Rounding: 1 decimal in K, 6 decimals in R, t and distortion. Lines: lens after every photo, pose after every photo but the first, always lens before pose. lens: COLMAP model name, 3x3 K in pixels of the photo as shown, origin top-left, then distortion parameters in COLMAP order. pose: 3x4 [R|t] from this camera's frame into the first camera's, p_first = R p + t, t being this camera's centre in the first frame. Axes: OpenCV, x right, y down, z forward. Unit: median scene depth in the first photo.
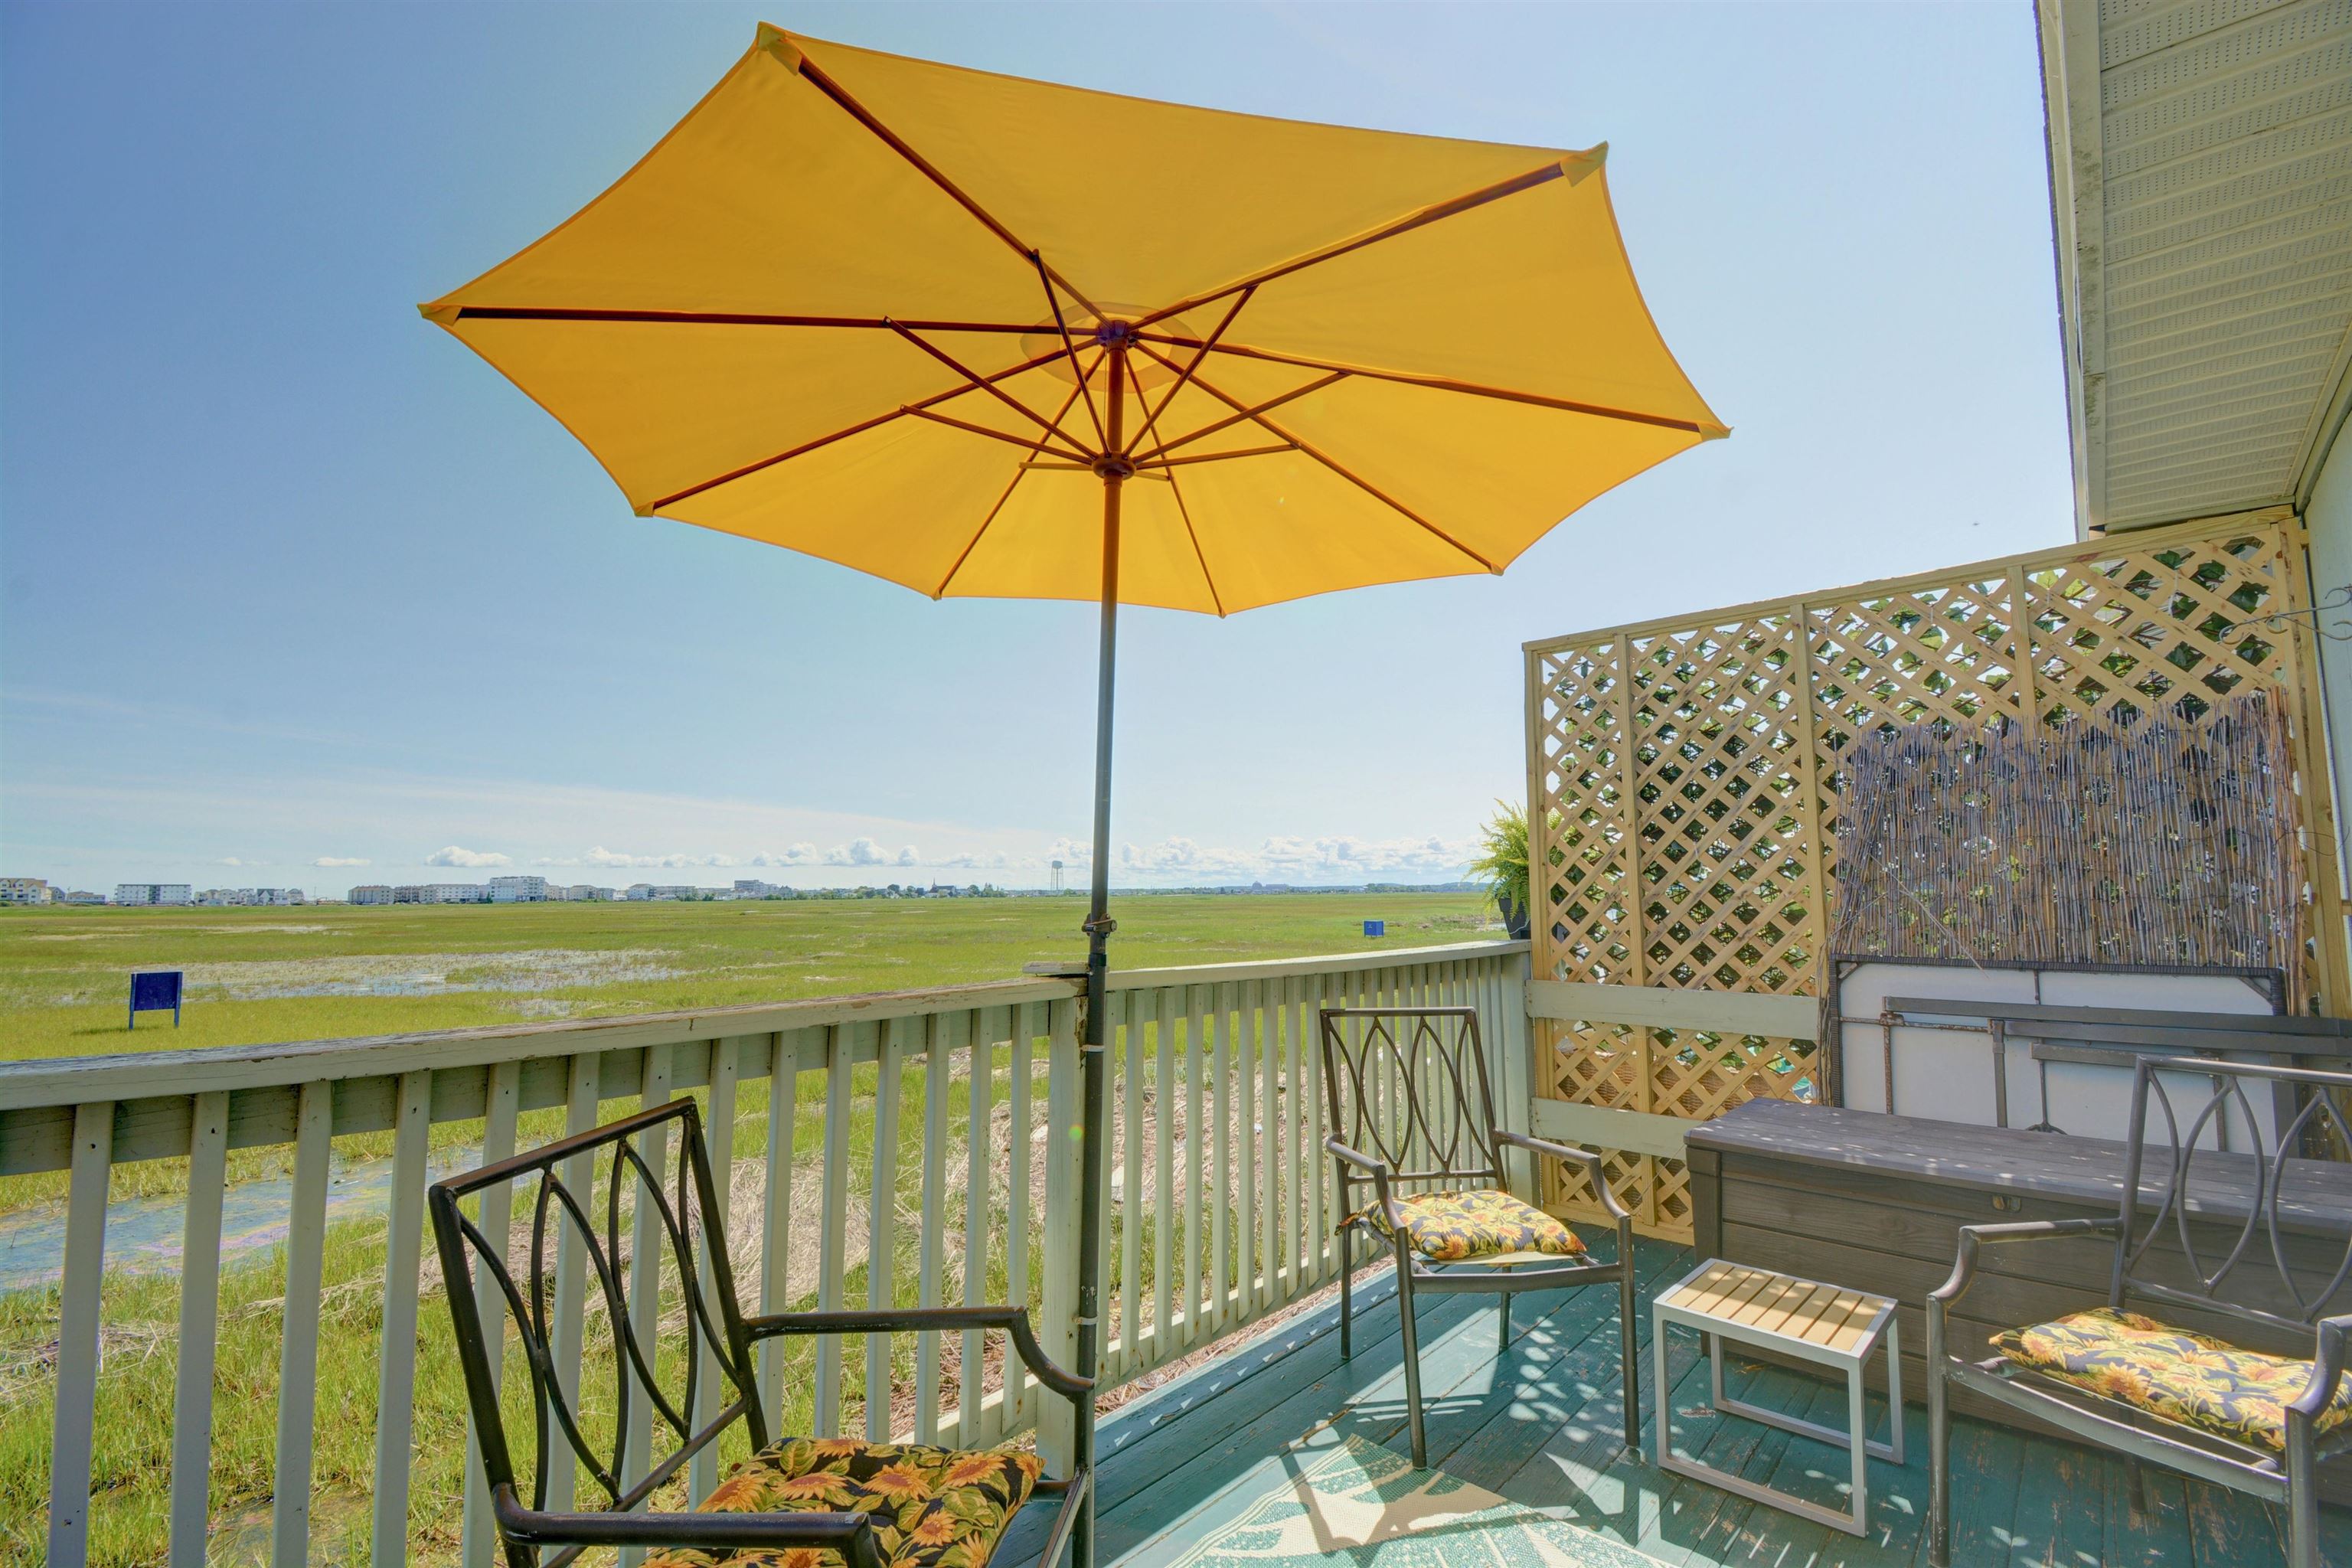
lens RADIAL K [[1036.2, 0, 1168.6], [0, 1036.2, 801.1], [0, 0, 1]] dist [0.012208, -0.000245]
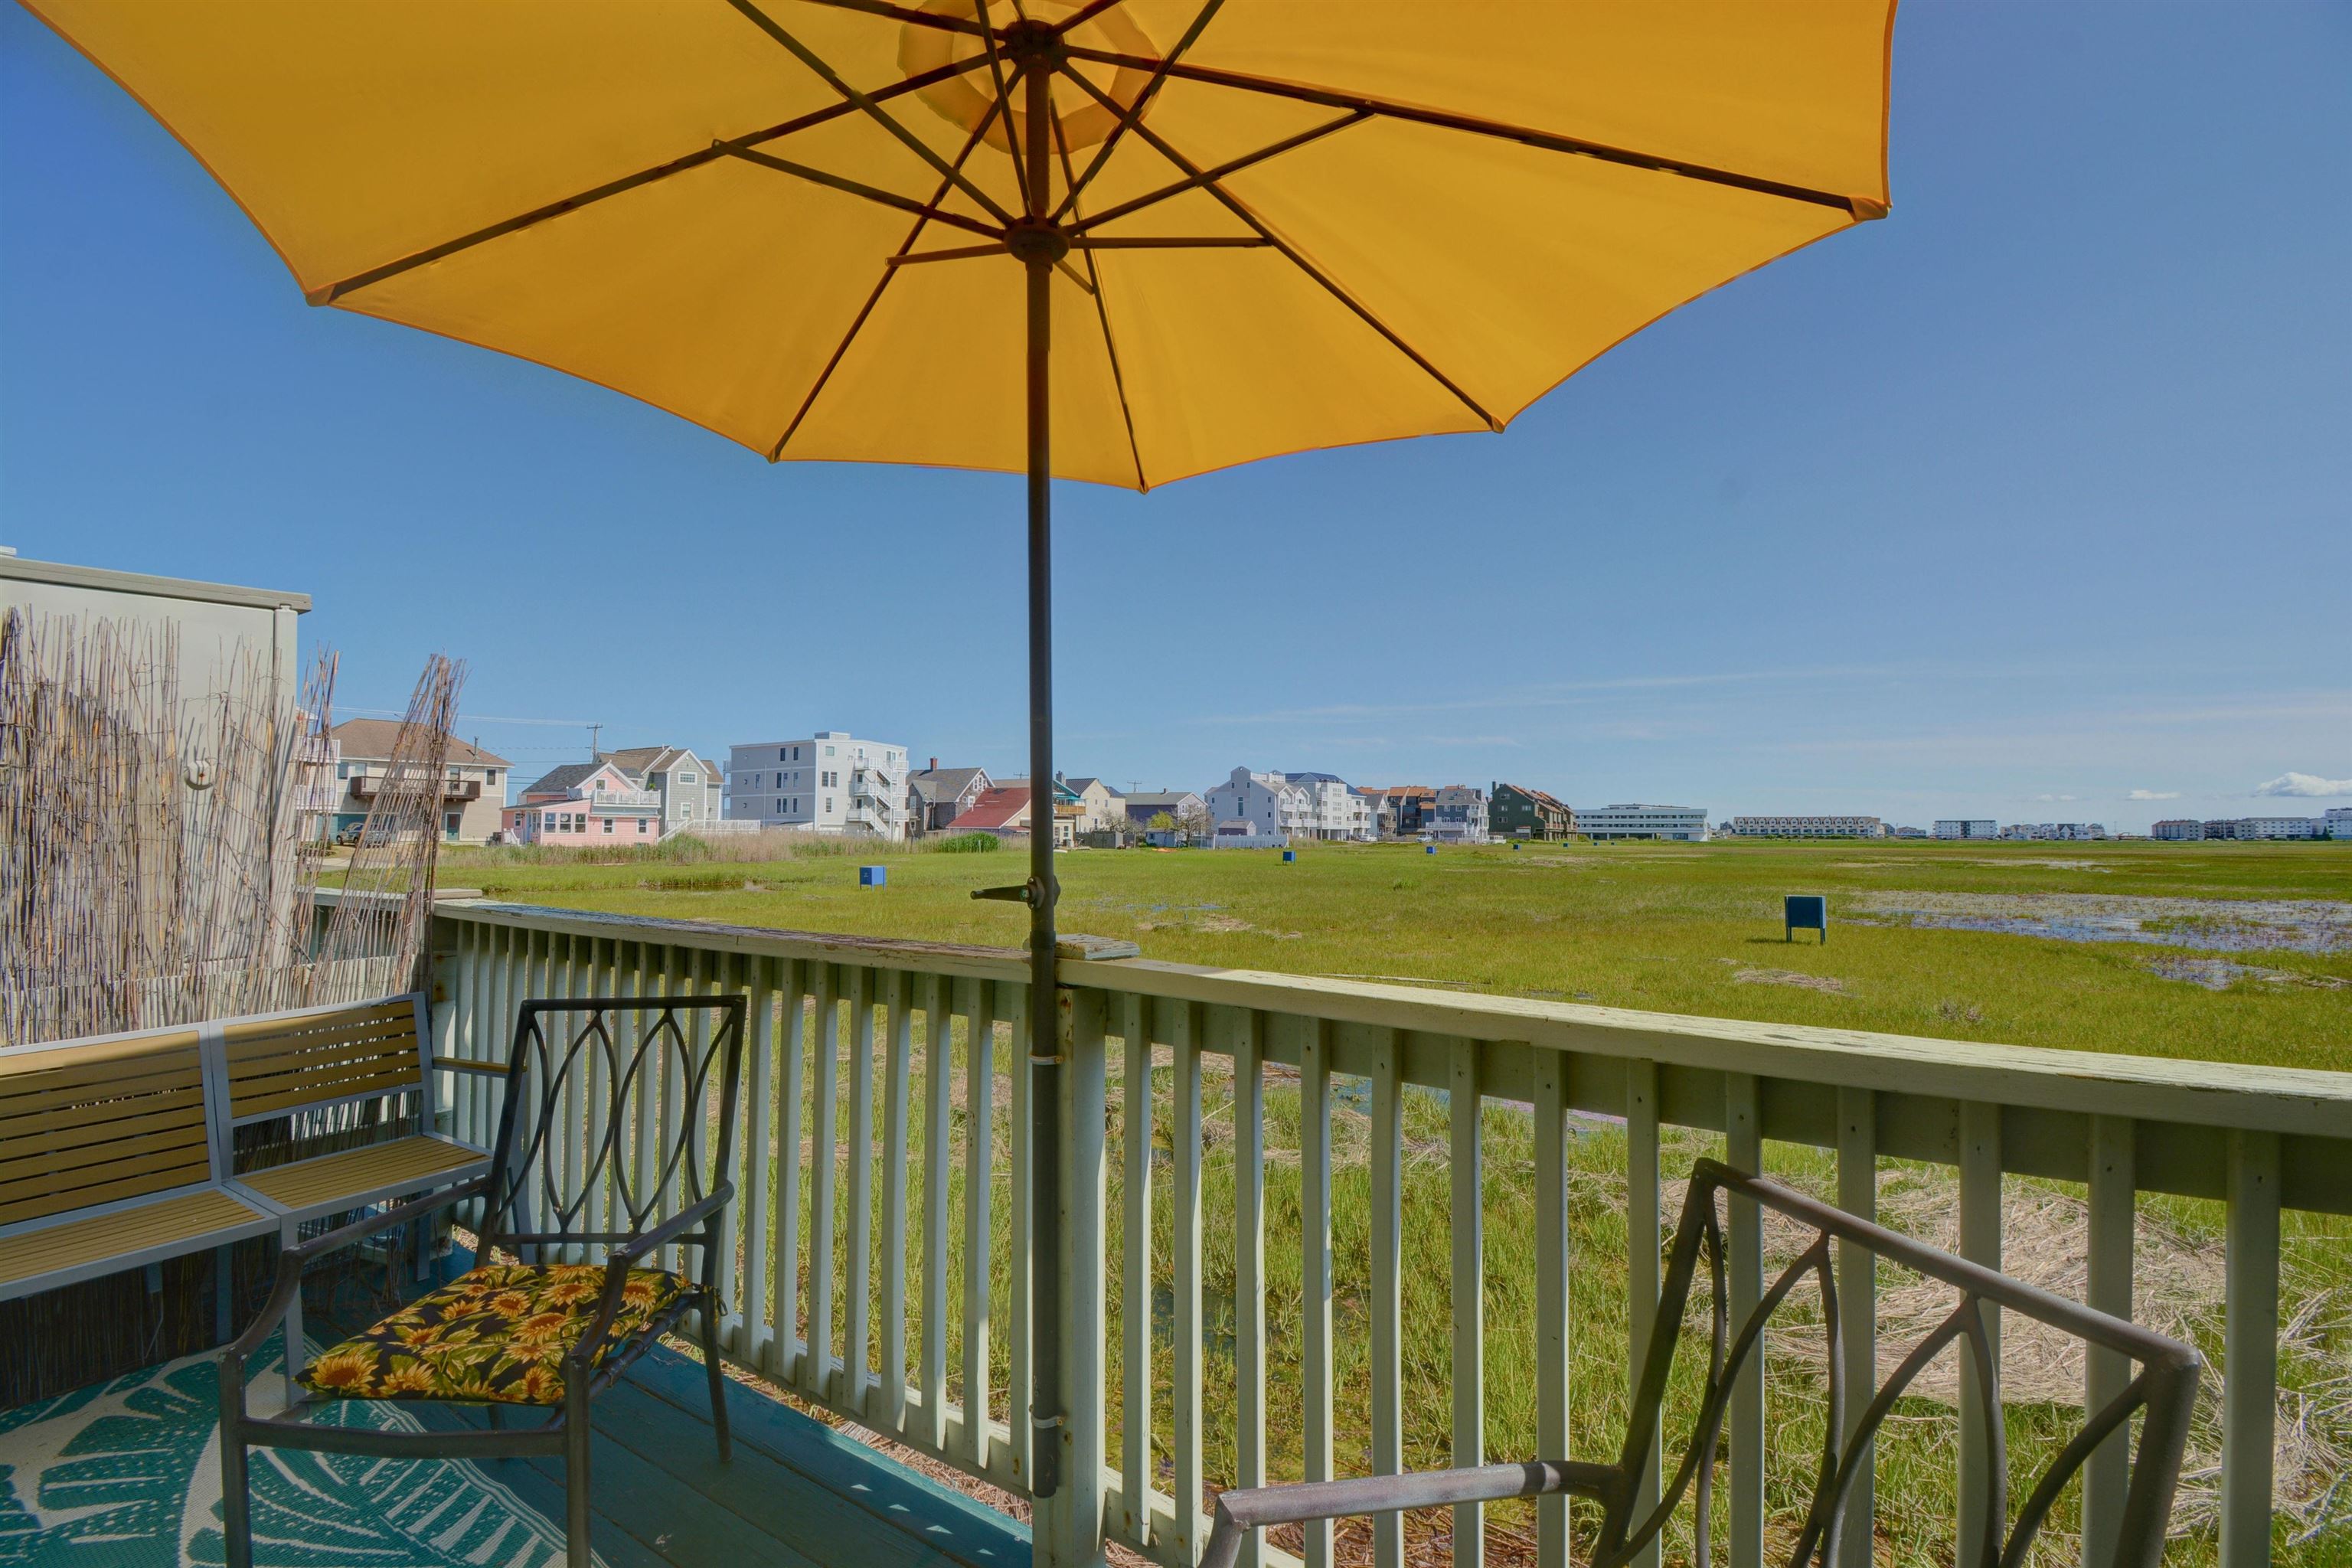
lens RADIAL K [[1036.2, 0, 1177.5], [0, 1036.2, 803.0], [0, 0, 1]] dist [0.012208, -0.000245]
pose [[0.154208, -0.027289, -0.987662, 0.090871], [0.090103, 0.995842, -0.013447, 0.009971], [0.983922, -0.086917, 0.156025, 0.127314]]
